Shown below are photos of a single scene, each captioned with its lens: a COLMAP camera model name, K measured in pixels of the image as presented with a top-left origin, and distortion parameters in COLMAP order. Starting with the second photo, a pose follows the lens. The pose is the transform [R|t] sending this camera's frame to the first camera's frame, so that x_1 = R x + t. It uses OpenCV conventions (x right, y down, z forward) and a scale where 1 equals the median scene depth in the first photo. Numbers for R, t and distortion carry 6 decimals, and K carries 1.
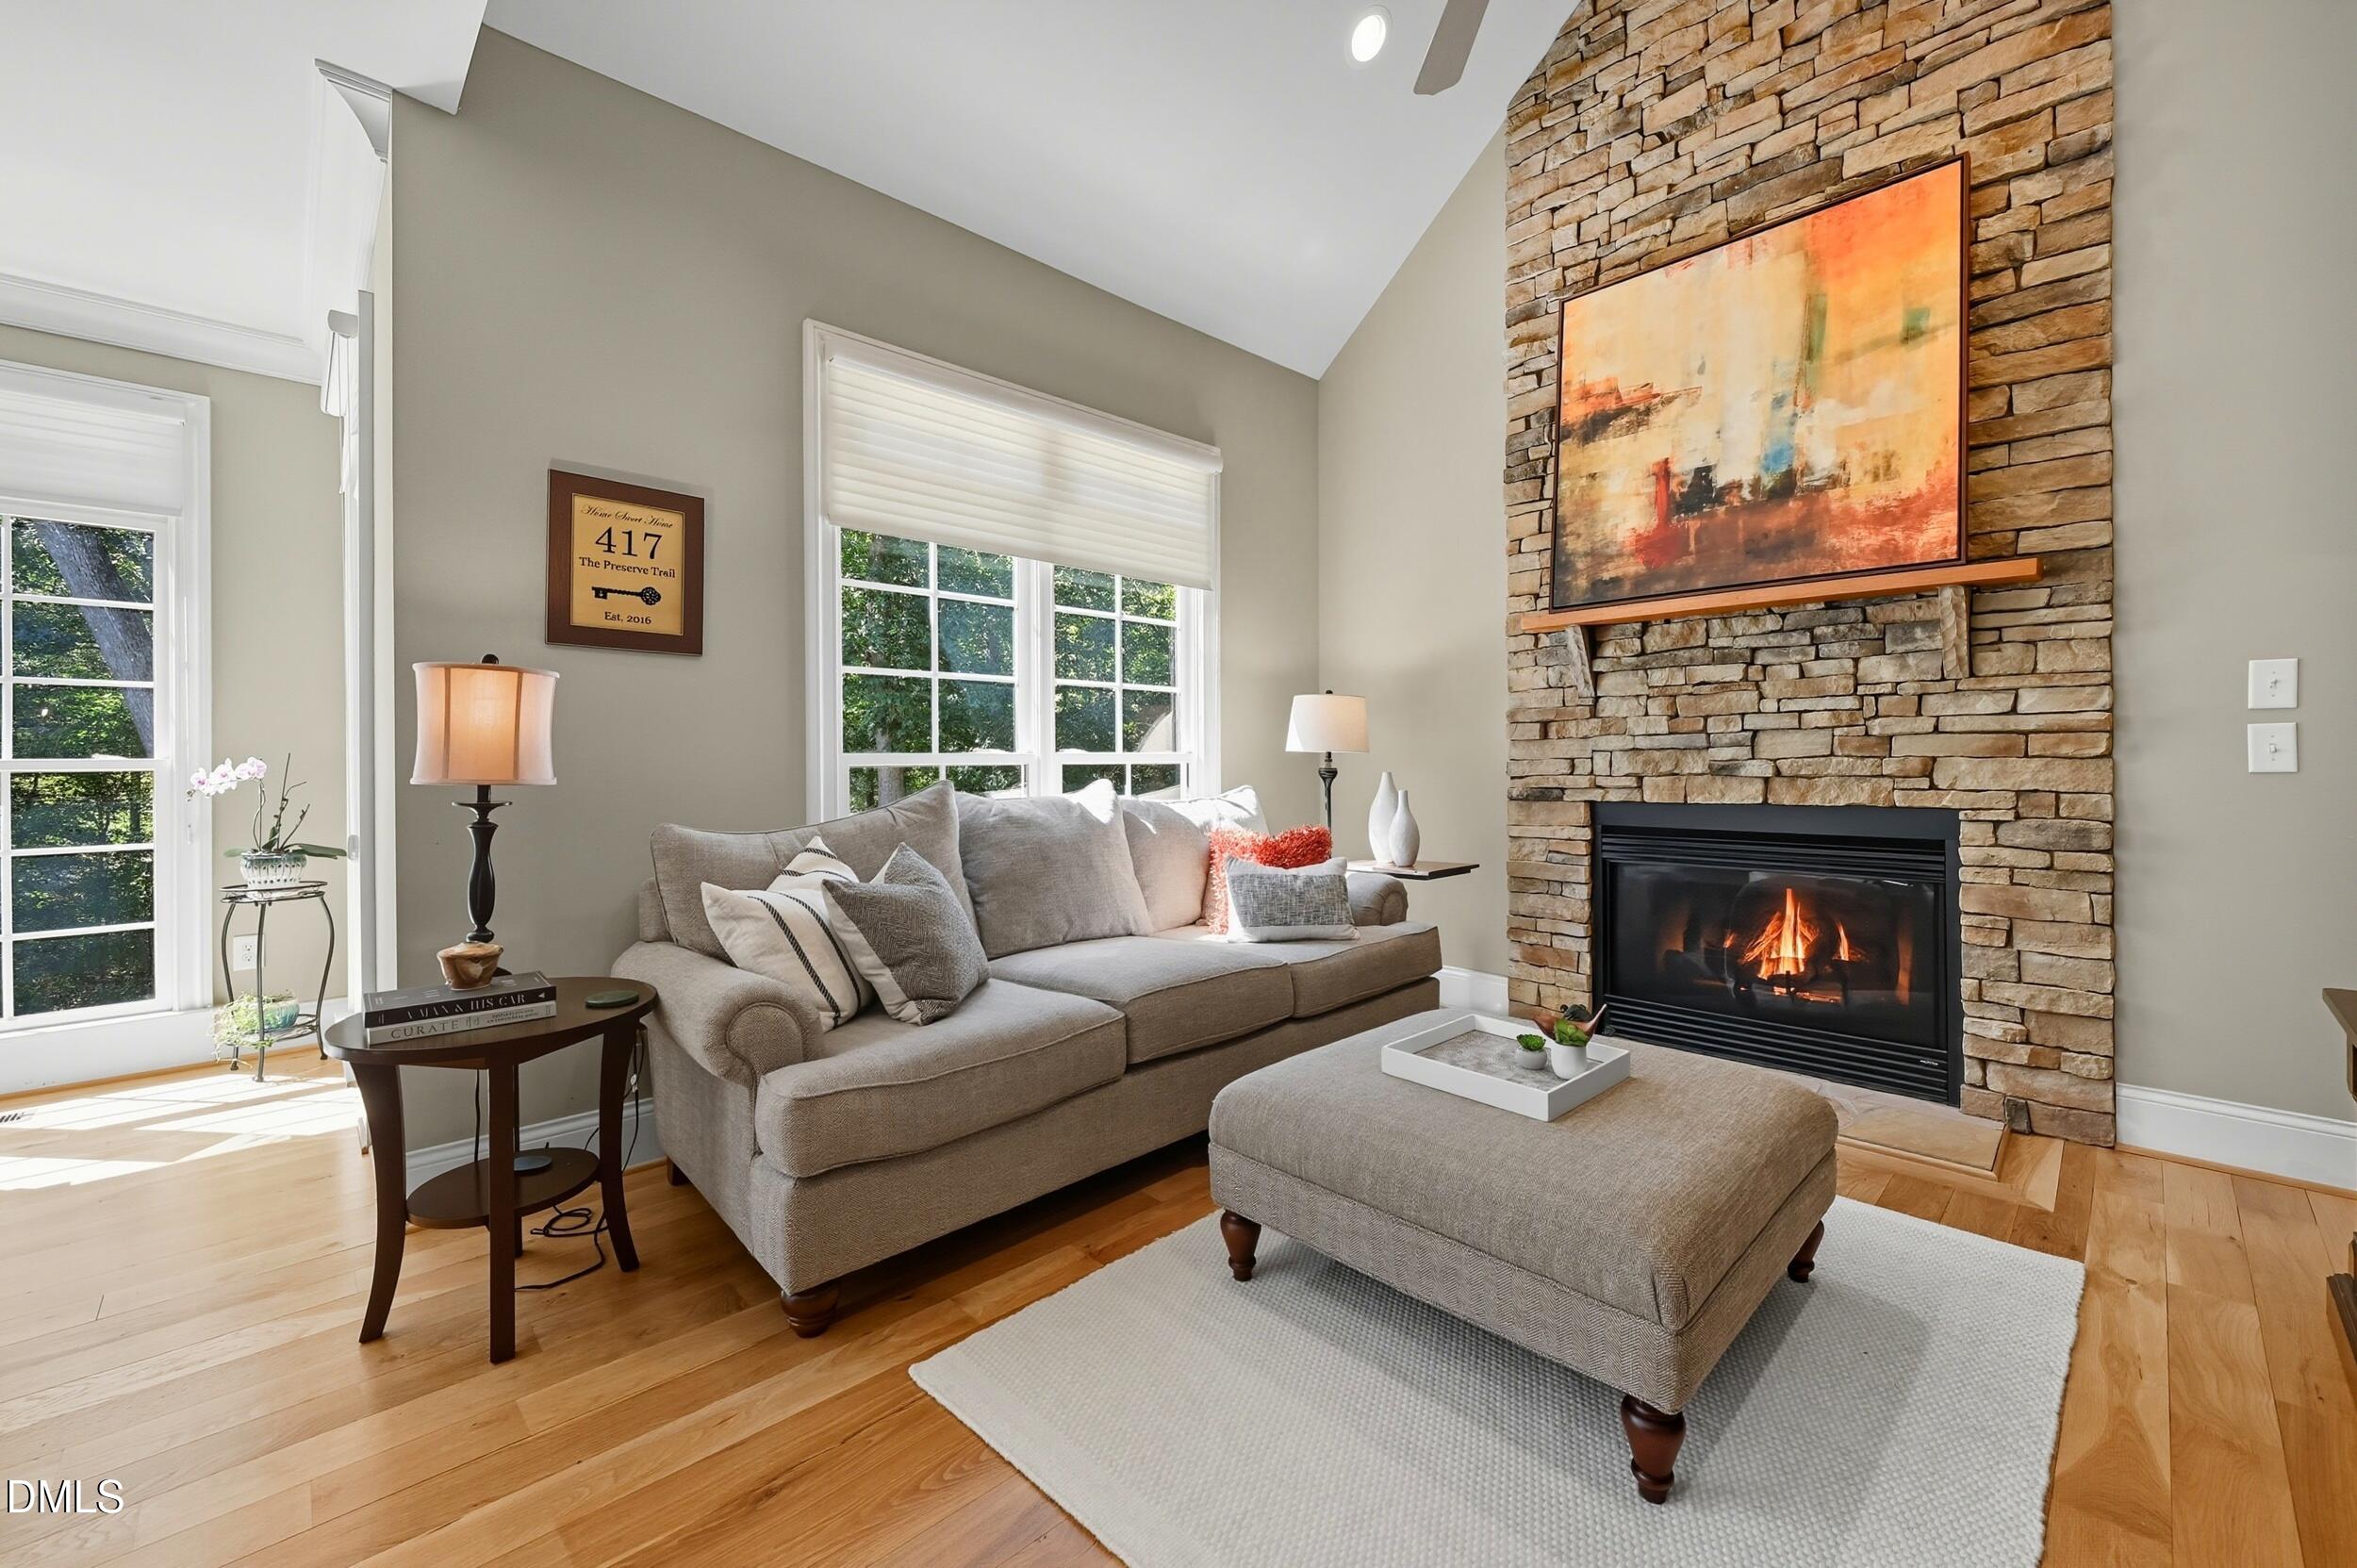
lens RADIAL K [[955.5, 0, 1175.8], [0, 955.5, 757.7], [0, 0, 1]] dist [-0.000359, 0.000552]
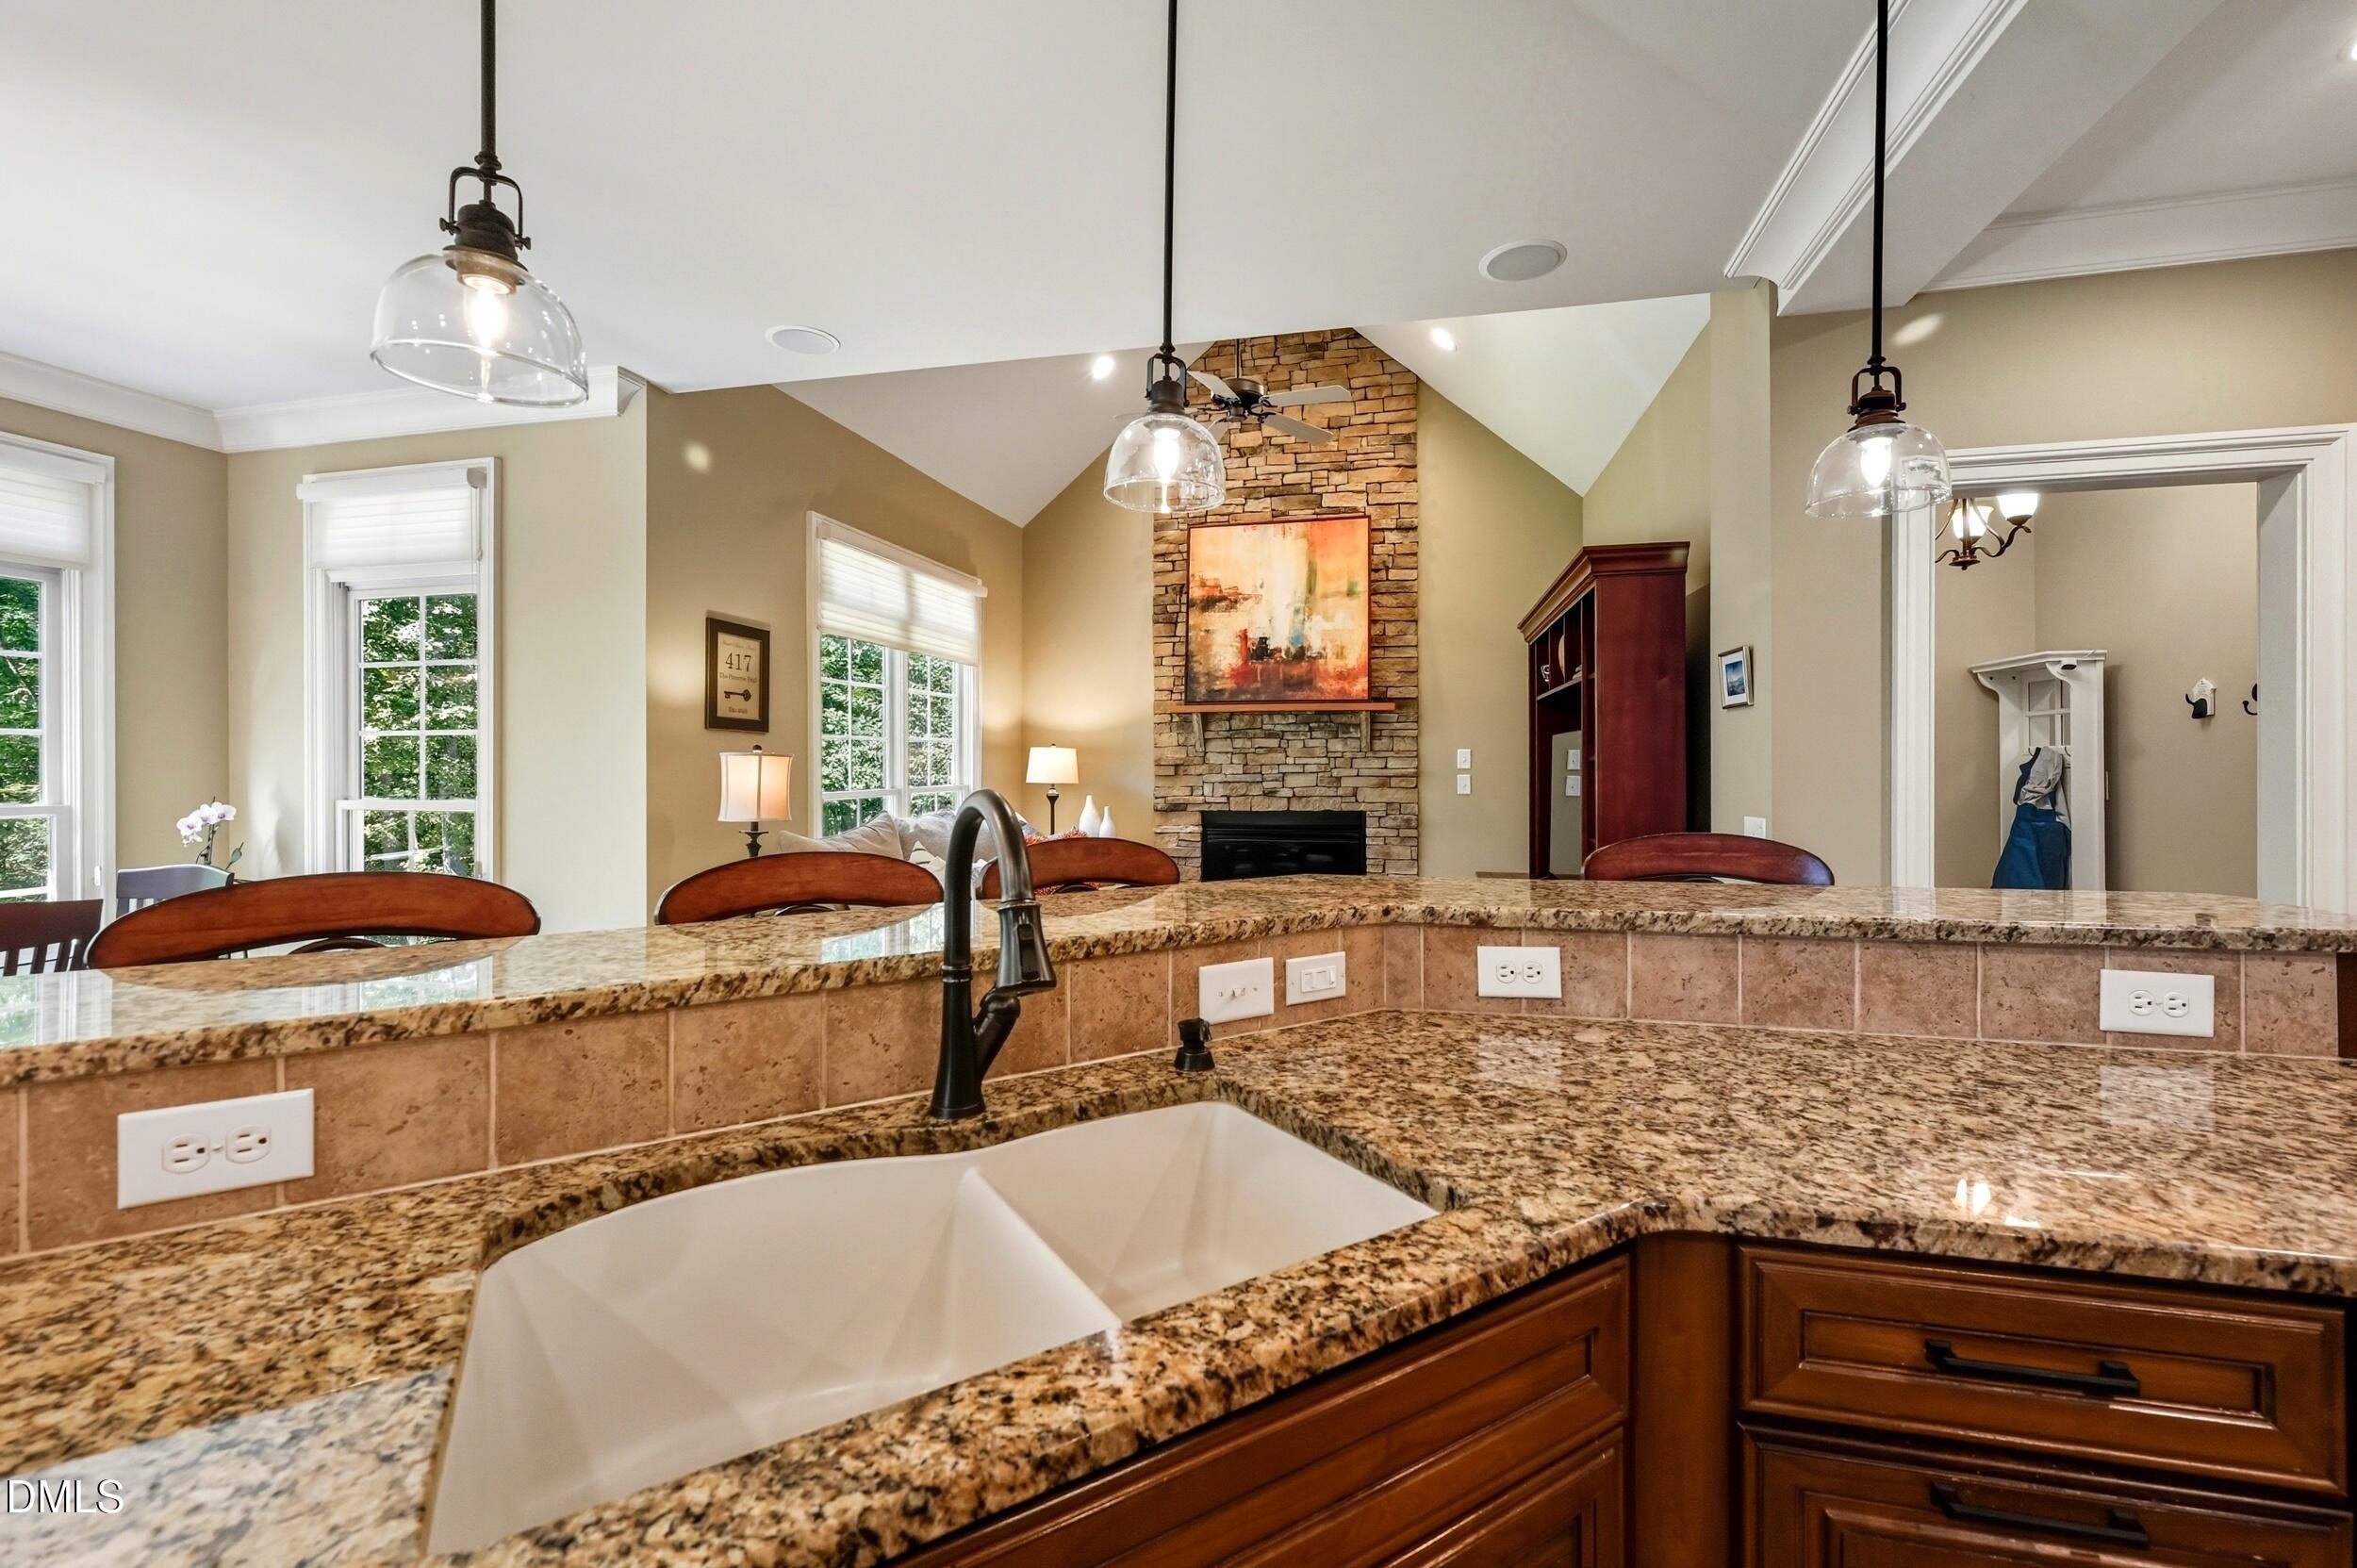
lens RADIAL K [[955.5, 0, 1180.3], [0, 955.5, 758.7], [0, 0, 1]] dist [-0.000359, 0.000552]
pose [[0.843380, 0.004751, 0.537297, -0.632400], [-0.002857, 0.999986, -0.004358, -0.049387], [-0.537310, 0.002140, 0.843382, -0.544534]]
